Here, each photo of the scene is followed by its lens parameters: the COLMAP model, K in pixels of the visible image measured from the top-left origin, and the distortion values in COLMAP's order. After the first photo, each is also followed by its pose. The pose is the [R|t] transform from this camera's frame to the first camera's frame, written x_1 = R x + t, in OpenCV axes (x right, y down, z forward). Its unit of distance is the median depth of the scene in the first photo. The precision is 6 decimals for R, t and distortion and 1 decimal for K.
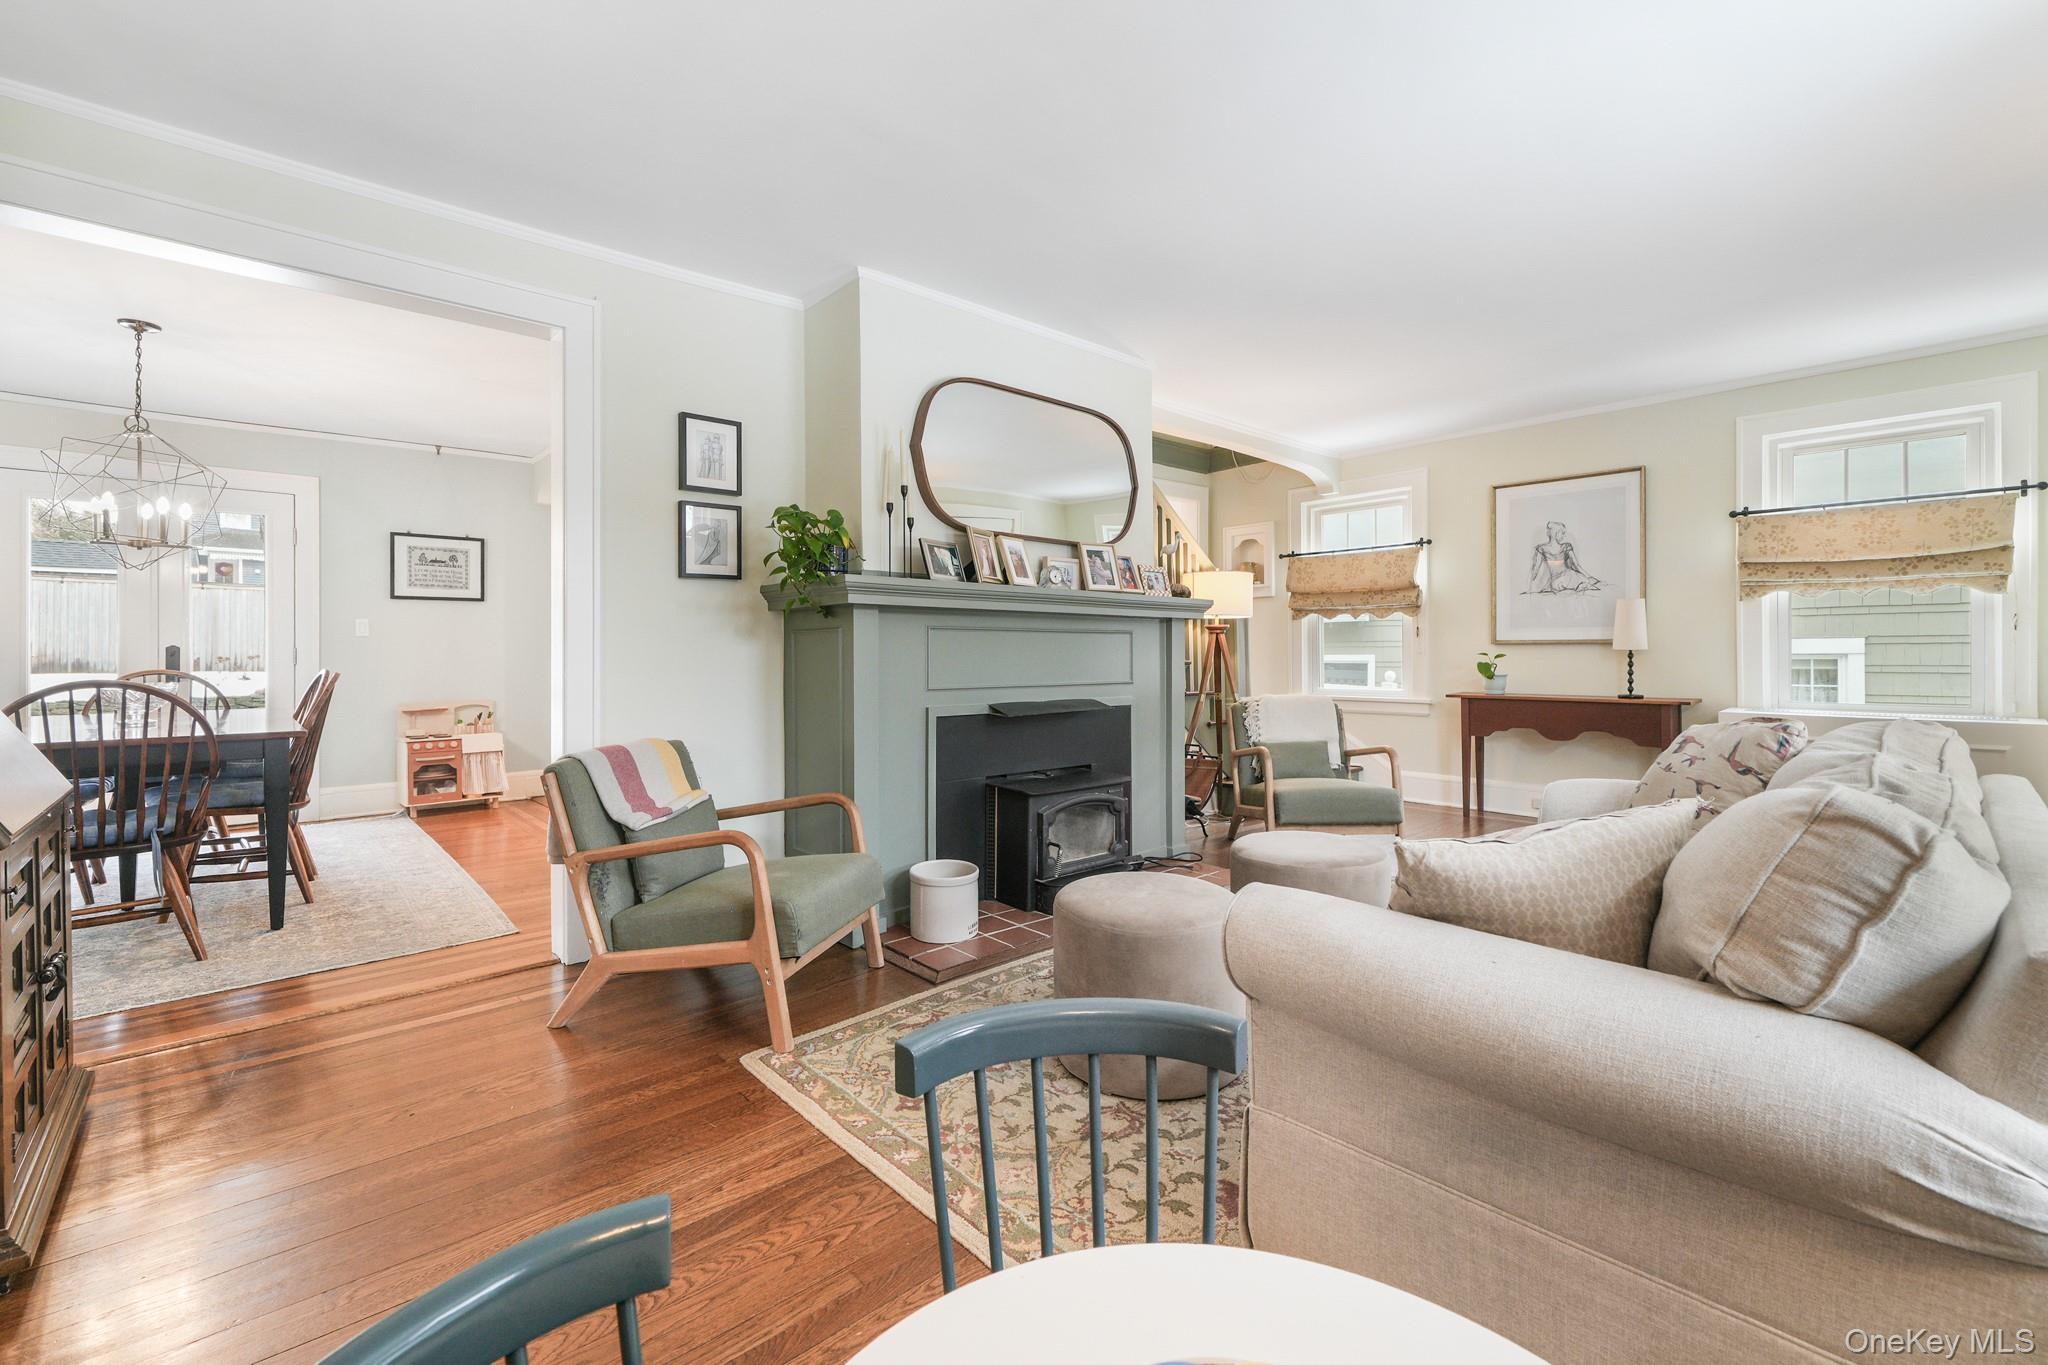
lens RADIAL K [[870.7, 0, 1003.4], [0, 870.7, 653.2], [0, 0, 1]] dist [-0.000096, 0.000134]
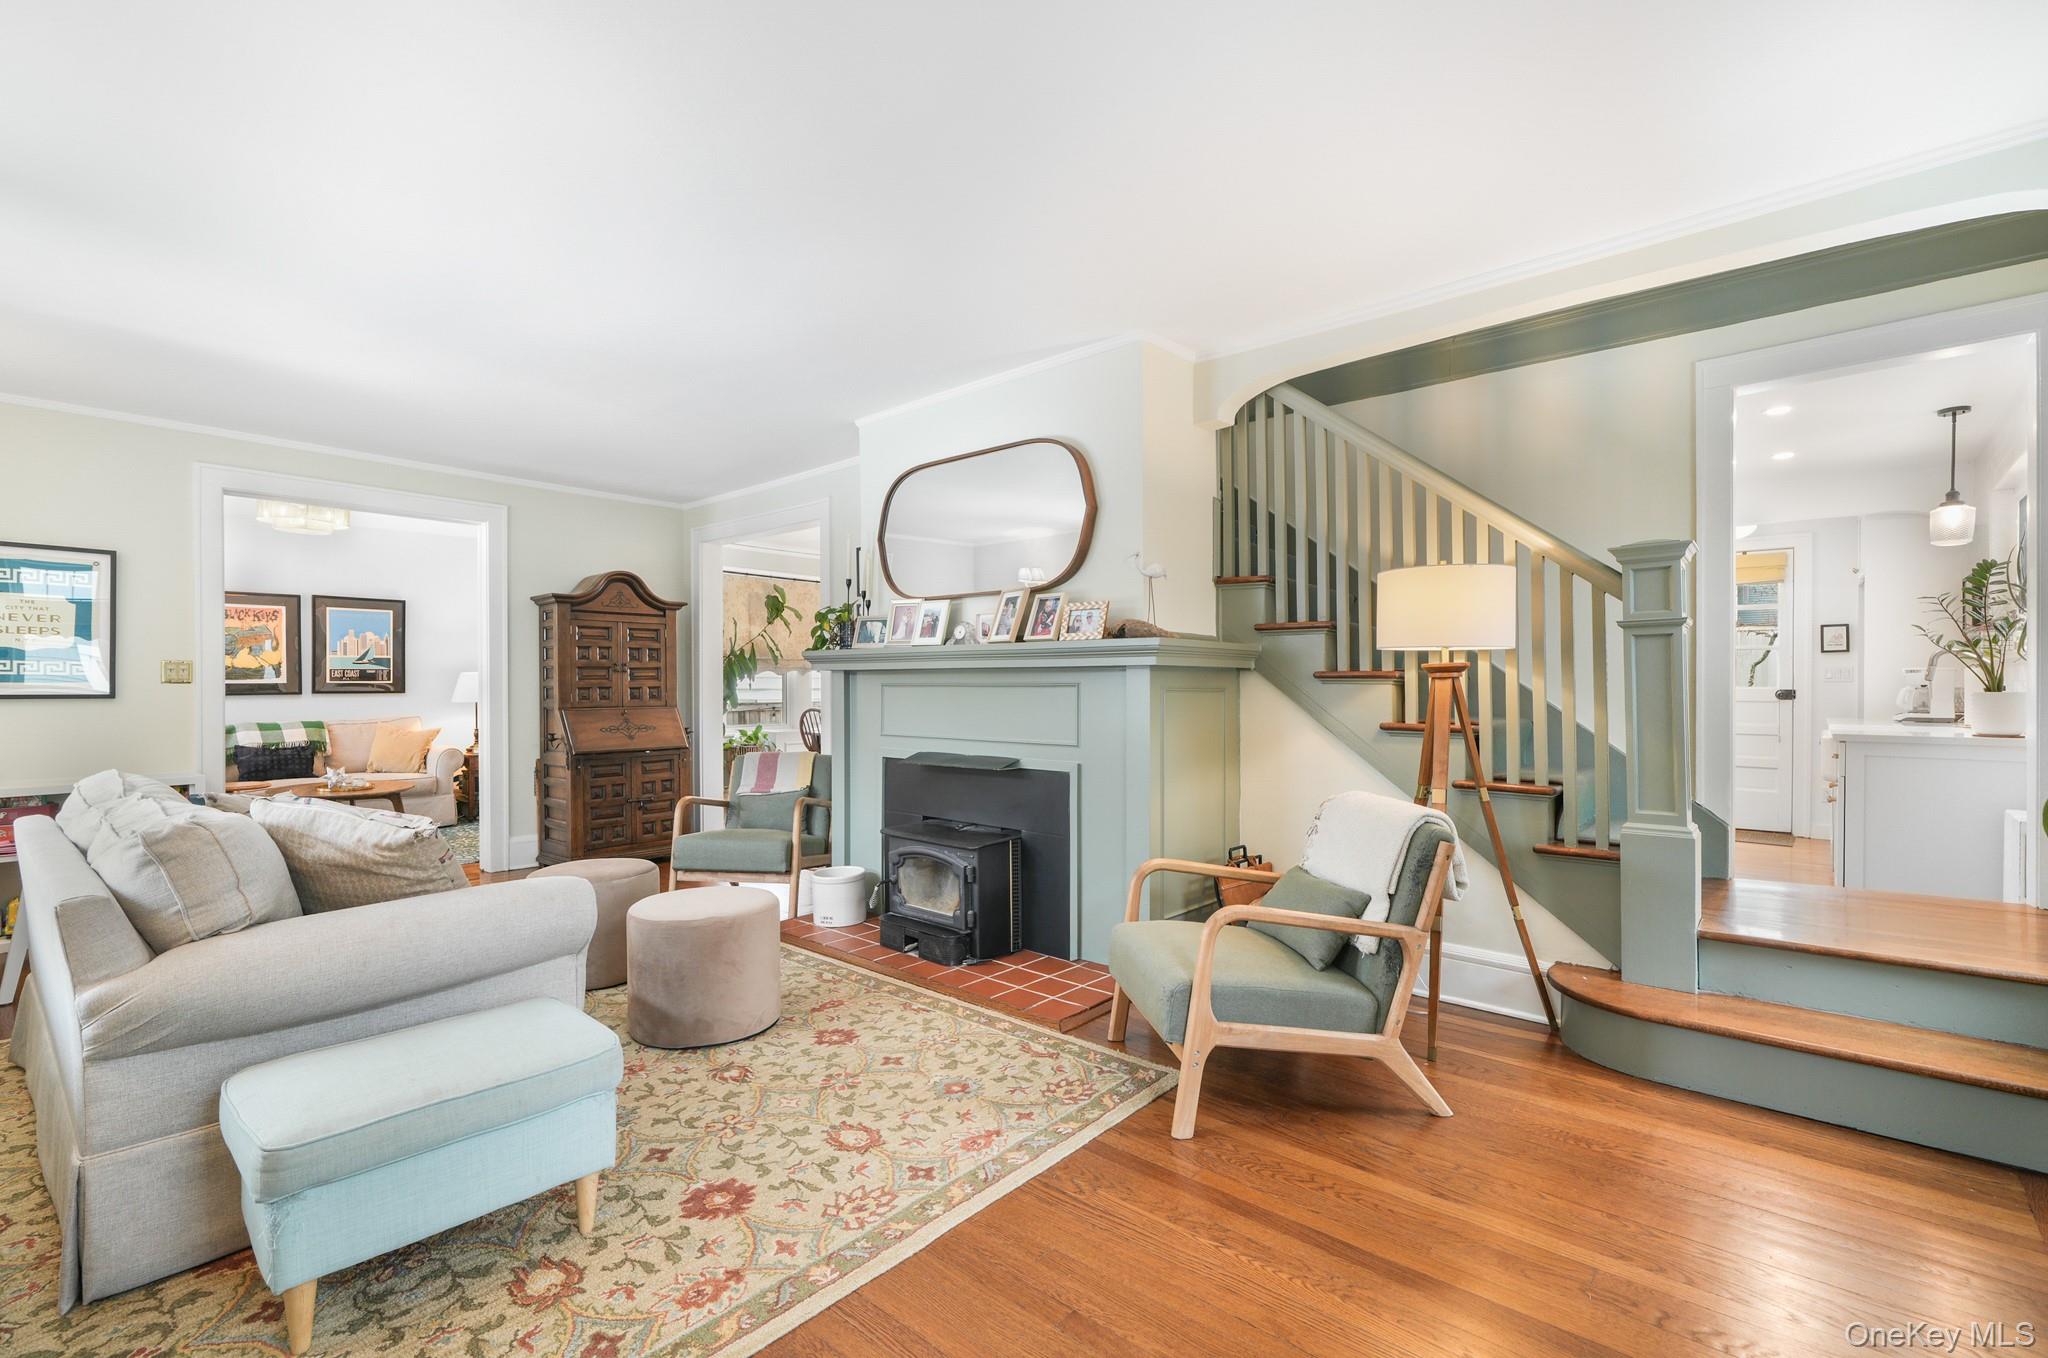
lens RADIAL K [[865.7, 0, 1005.9], [0, 865.7, 691.7], [0, 0, 1]] dist [-0.011017, 0.000356]
pose [[0.120235, 0.011420, -0.992680, 0.858900], [0.003112, 0.999925, 0.011880, -0.024396], [0.992741, -0.004518, 0.120190, 0.758930]]
